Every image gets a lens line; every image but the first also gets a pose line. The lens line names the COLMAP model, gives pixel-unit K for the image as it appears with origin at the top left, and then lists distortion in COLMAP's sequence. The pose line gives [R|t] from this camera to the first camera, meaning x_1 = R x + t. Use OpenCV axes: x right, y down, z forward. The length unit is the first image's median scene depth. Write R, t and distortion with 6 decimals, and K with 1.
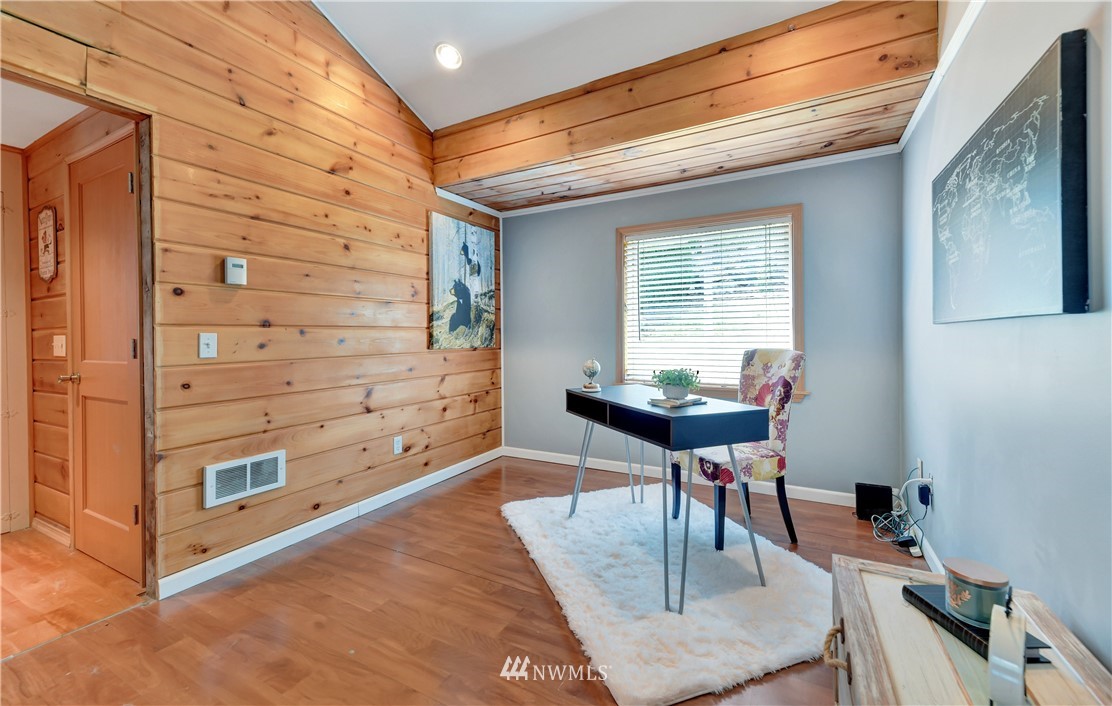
lens RADIAL K [[449.9, 0, 562.2], [0, 449.9, 336.1], [0, 0, 1]] dist [0.004261, -0.000865]
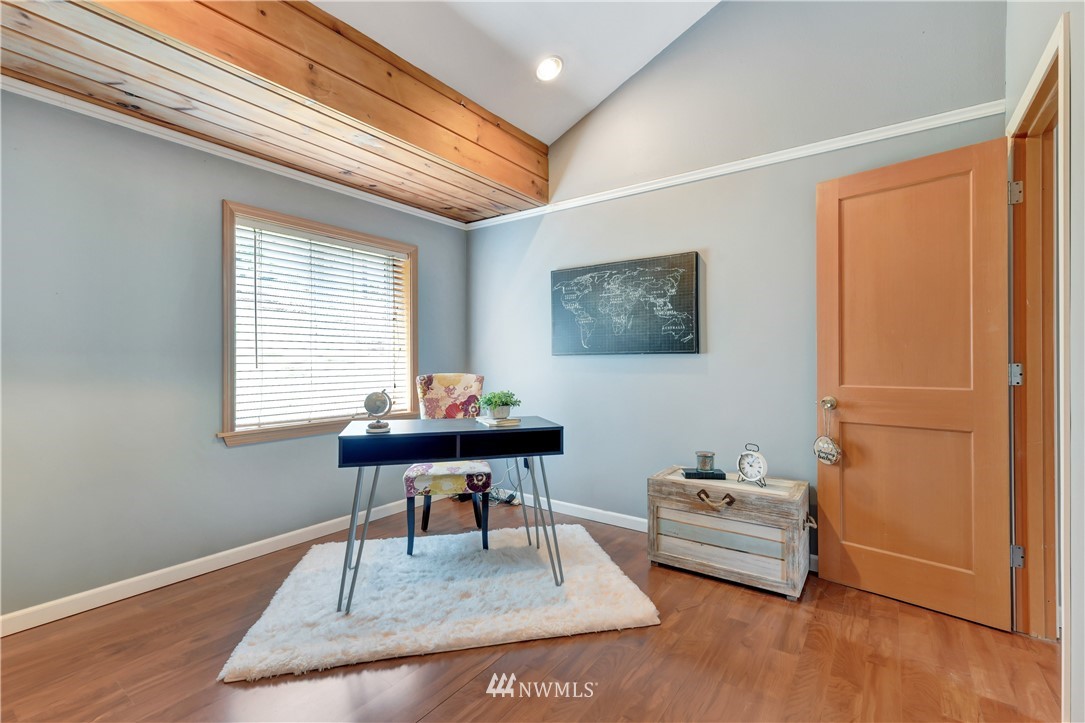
lens RADIAL K [[494.7, 0, 545.0], [0, 494.7, 361.8], [0, 0, 1]] dist [0.004996, 0.000553]
pose [[0.105671, 0.003870, 0.994394, -0.762348], [0.000613, 0.999992, -0.003957, 0.003329], [-0.994401, 0.001028, 0.105667, 0.616910]]
